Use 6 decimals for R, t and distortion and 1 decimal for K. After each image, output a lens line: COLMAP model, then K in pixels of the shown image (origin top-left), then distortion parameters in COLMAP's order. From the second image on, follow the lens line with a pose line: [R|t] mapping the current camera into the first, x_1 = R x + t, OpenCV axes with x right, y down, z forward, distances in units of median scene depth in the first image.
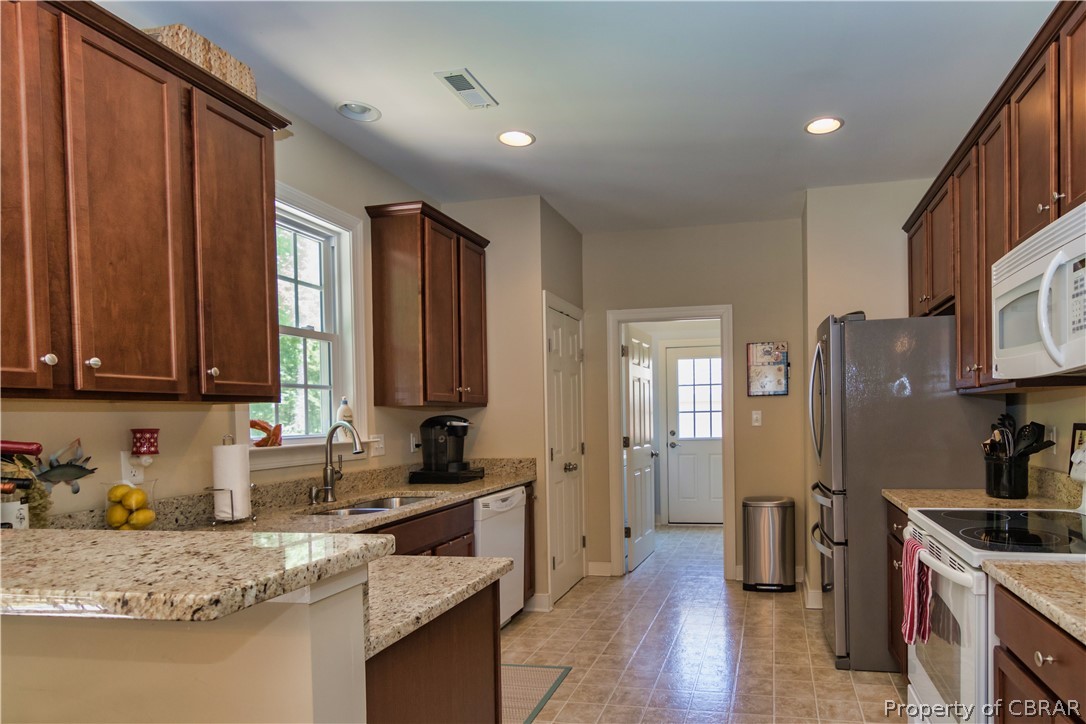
lens RADIAL K [[565.0, 0, 543.3], [0, 565.0, 412.4], [0, 0, 1]] dist [-0.000387, -0.000316]
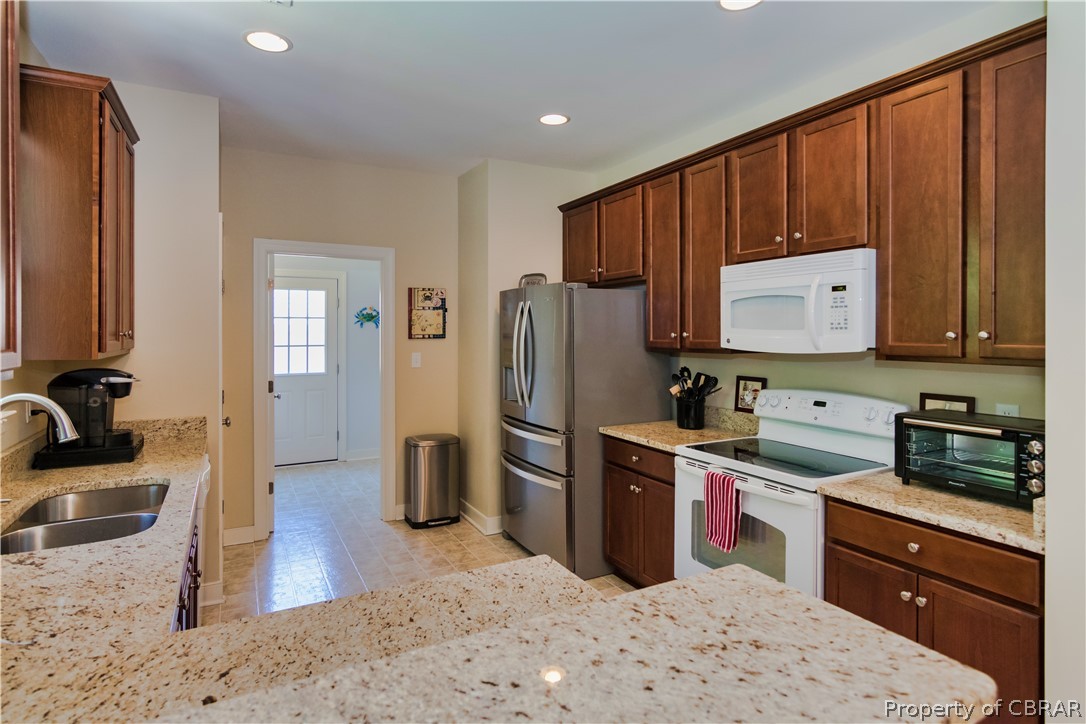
lens RADIAL K [[569.0, 0, 542.5], [0, 569.0, 332.9], [0, 0, 1]] dist [0.000732, 0.000063]
pose [[0.780104, 0.018899, 0.625364, -0.150687], [-0.003464, 0.999659, -0.025889, -0.019844], [-0.625640, 0.018030, 0.779904, 0.054299]]
